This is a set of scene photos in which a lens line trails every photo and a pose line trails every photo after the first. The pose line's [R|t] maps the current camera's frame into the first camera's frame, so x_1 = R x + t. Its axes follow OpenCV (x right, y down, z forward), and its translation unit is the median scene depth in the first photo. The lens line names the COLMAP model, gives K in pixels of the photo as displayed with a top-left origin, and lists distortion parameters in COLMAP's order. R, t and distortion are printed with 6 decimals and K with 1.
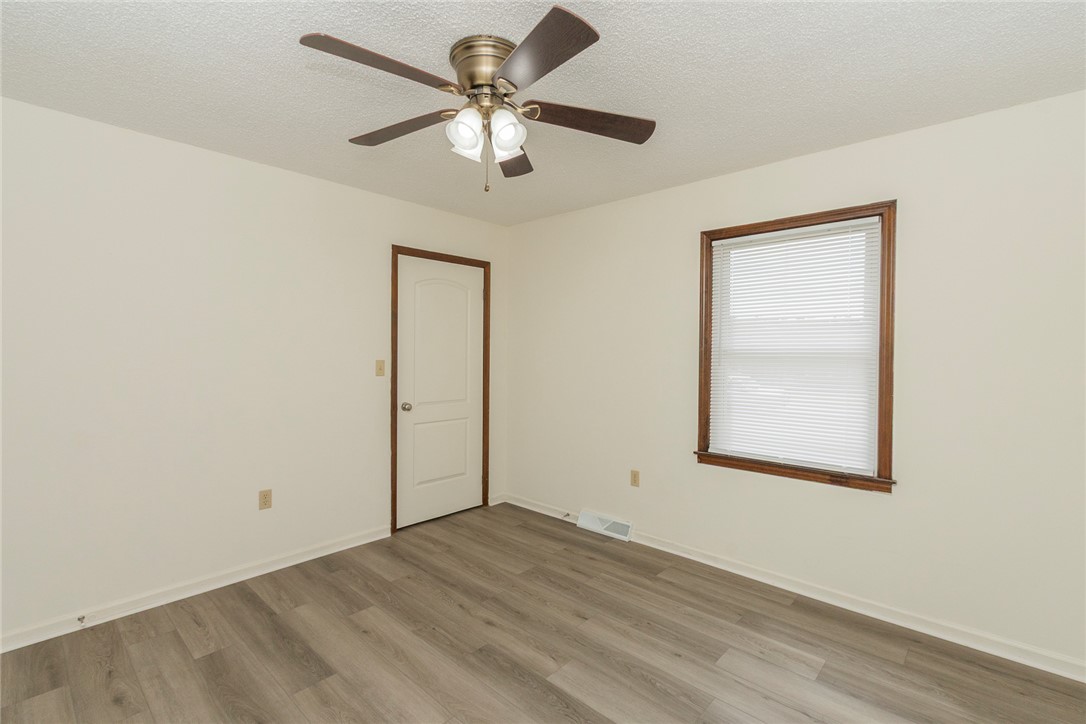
lens RADIAL K [[496.6, 0, 544.6], [0, 496.6, 357.9], [0, 0, 1]] dist [-0.000226, 0.000355]
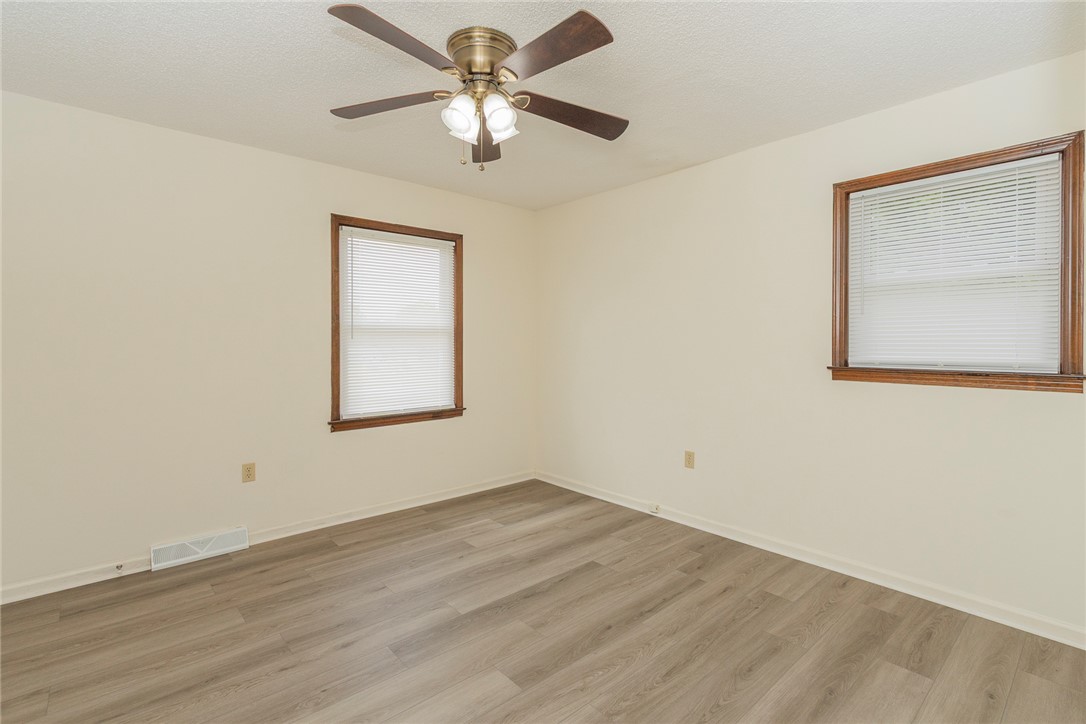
lens RADIAL K [[496.6, 0, 541.4], [0, 496.6, 341.4], [0, 0, 1]] dist [-0.000226, 0.000355]
pose [[0.109027, -0.009697, 0.993992, -0.763259], [0.013726, 0.999872, 0.008249, 0.017672], [-0.993944, 0.012744, 0.109146, 0.488398]]
